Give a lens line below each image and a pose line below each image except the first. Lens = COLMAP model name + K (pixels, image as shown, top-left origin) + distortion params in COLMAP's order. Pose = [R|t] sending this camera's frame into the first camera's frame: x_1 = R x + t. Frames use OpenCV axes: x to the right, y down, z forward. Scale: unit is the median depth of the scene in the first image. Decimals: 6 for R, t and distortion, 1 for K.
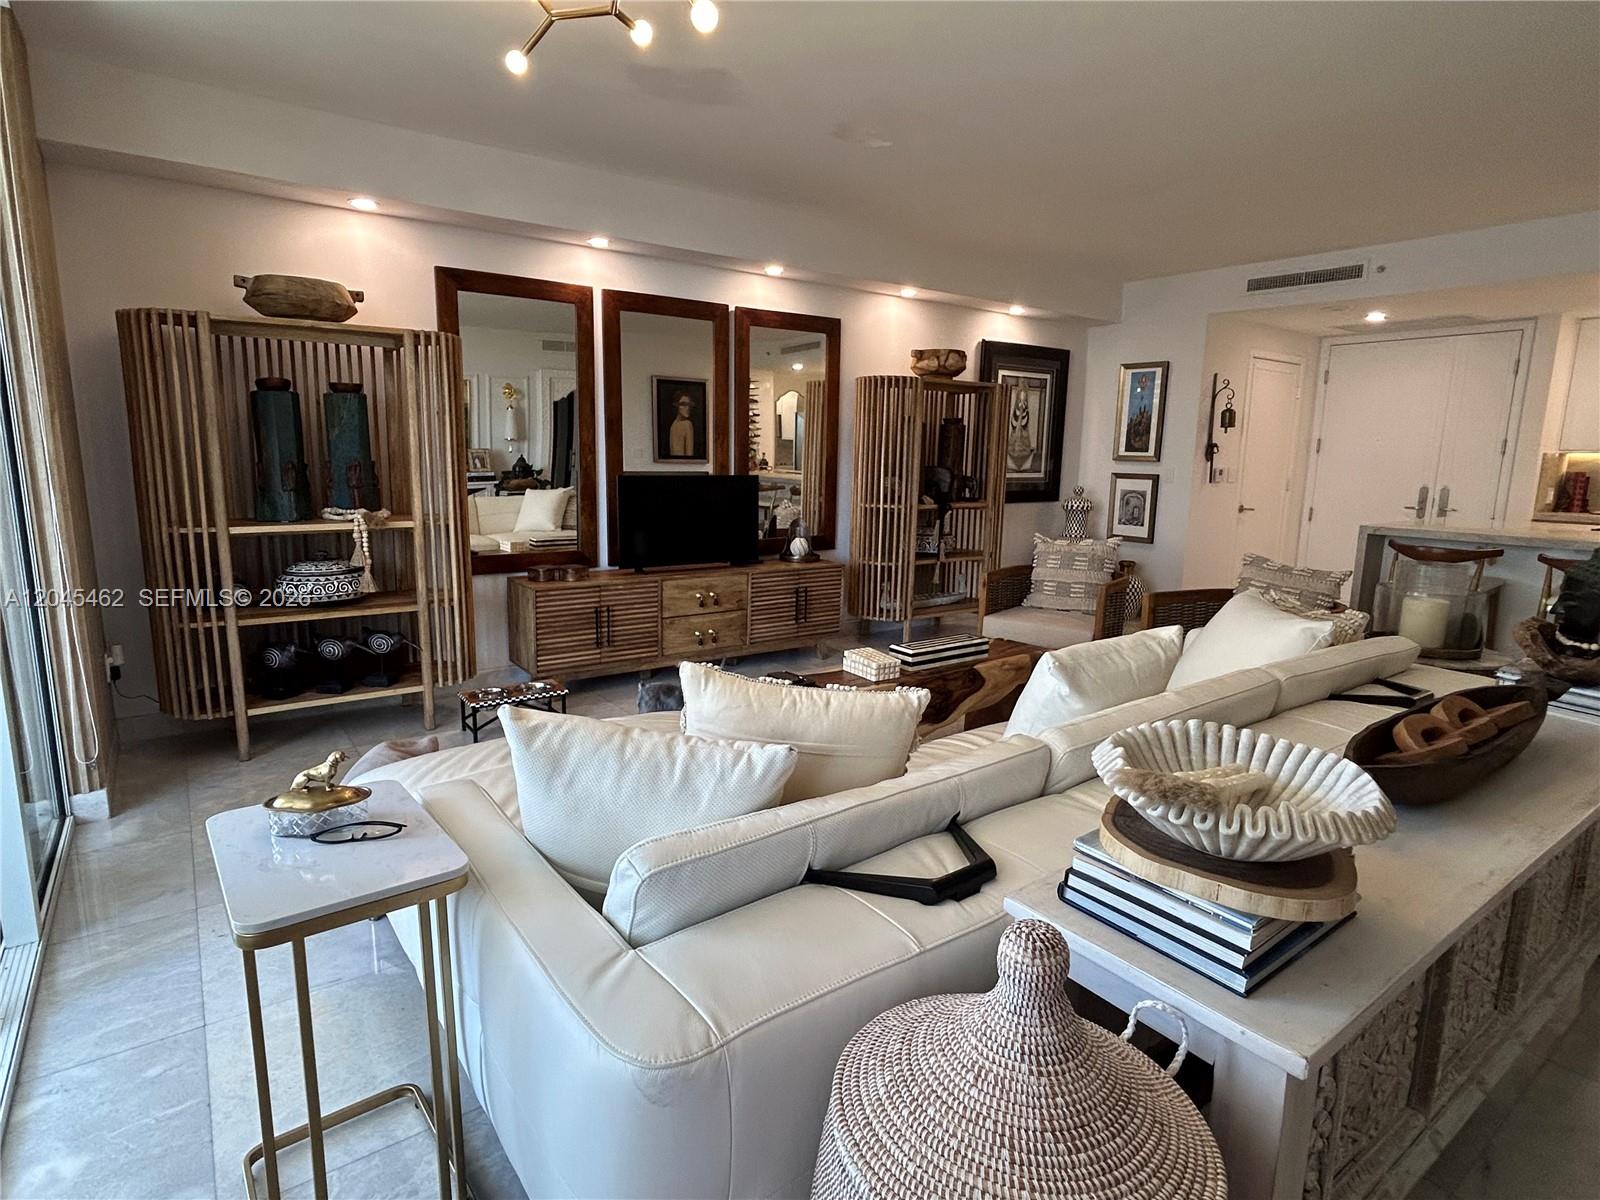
lens RADIAL K [[850.6, 0, 792.0], [0, 850.6, 597.8], [0, 0, 1]] dist [-0.000595, -0.000828]
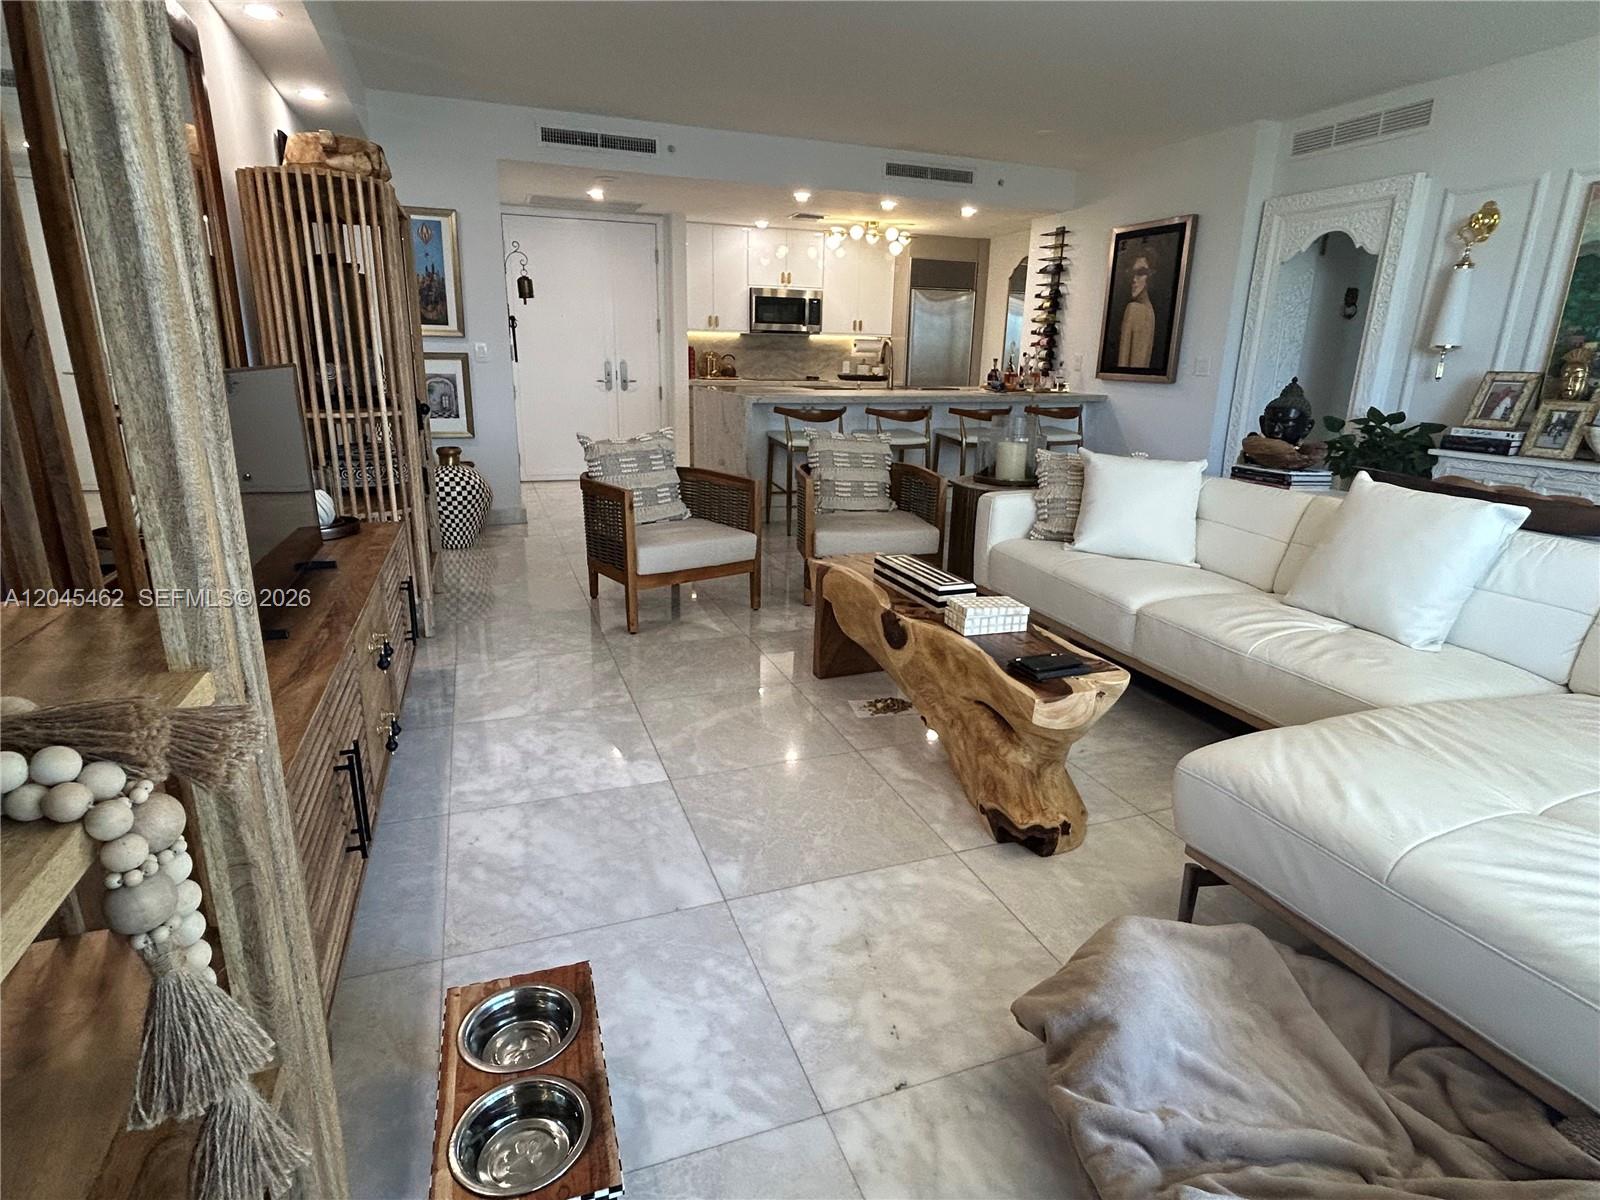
lens RADIAL K [[850.6, 0, 792.0], [0, 850.6, 597.8], [0, 0, 1]] dist [-0.000595, -0.000828]
pose [[0.279015, -0.277777, 0.919234, -0.322385], [0.151038, 0.958029, 0.243655, -0.073648], [-0.948334, 0.070856, 0.309259, 0.476770]]
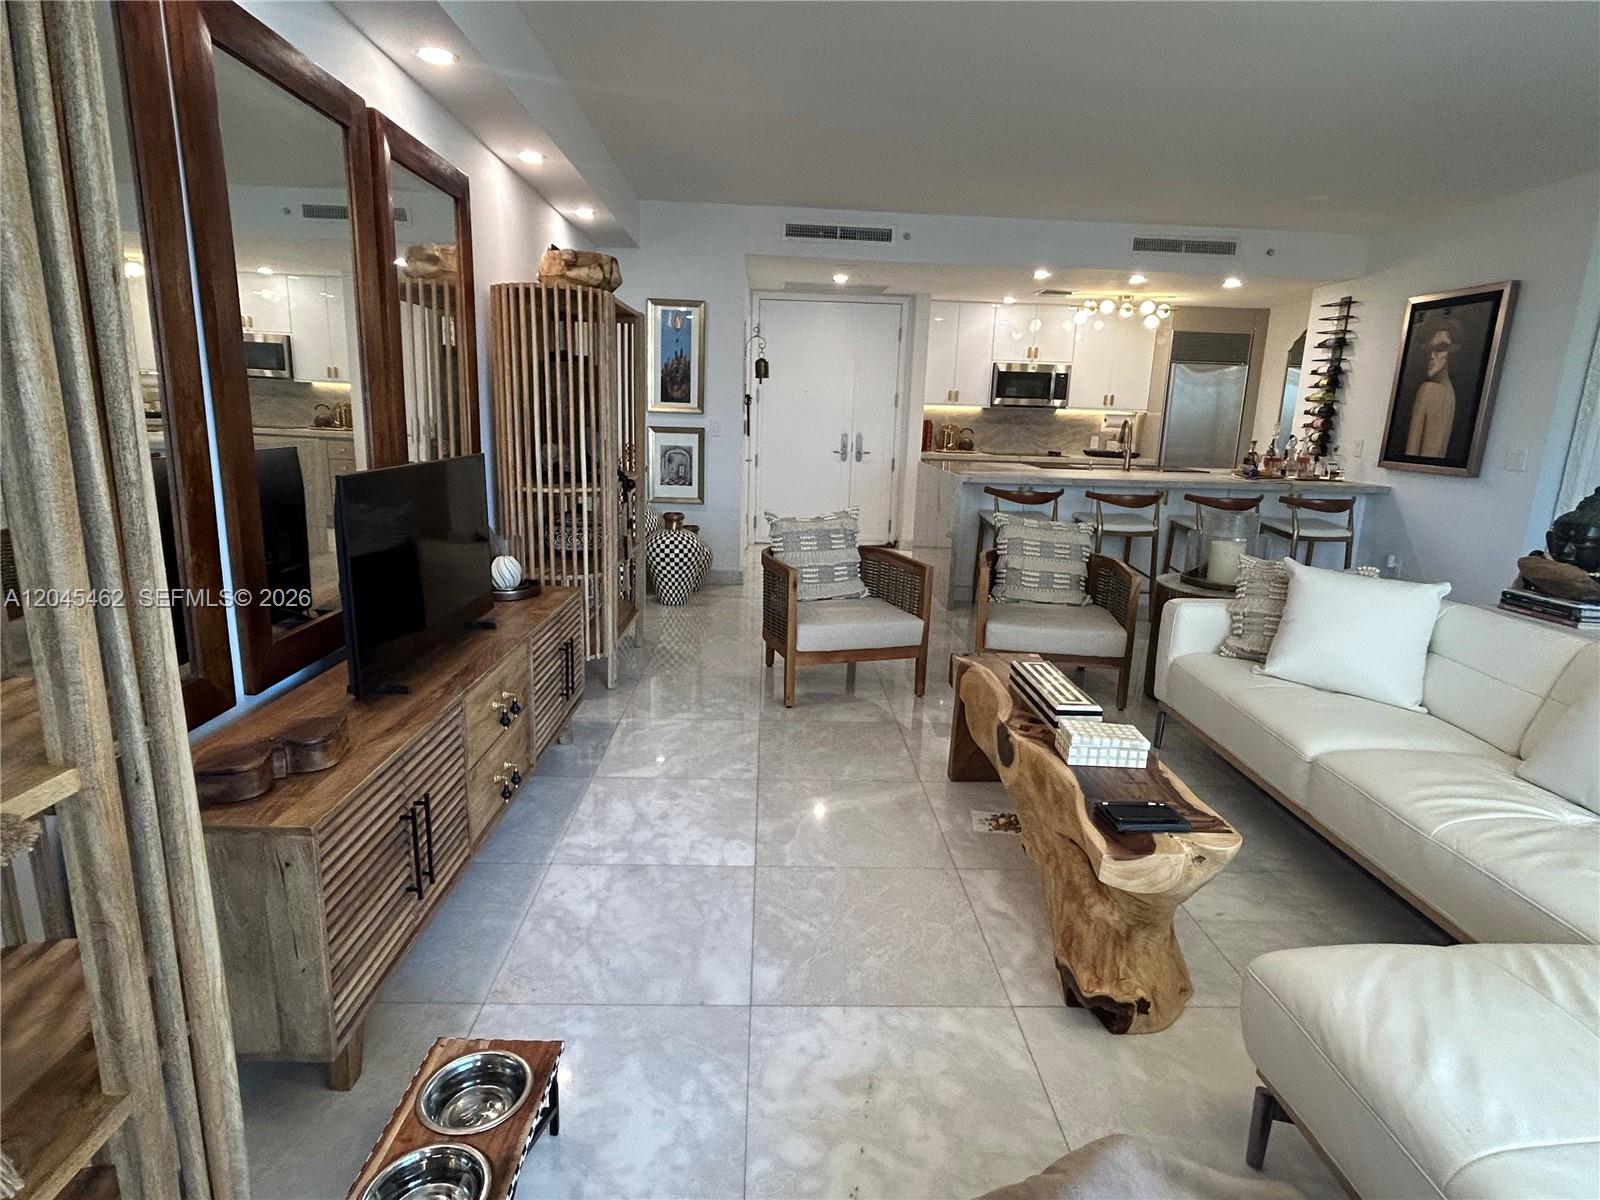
lens RADIAL K [[850.6, 0, 792.0], [0, 850.6, 597.8], [0, 0, 1]] dist [-0.000595, -0.000828]
pose [[0.569369, -0.179433, 0.802261, -0.288944], [0.119957, 0.983578, 0.134852, -0.080496], [-0.813283, 0.019456, 0.581543, 0.413090]]
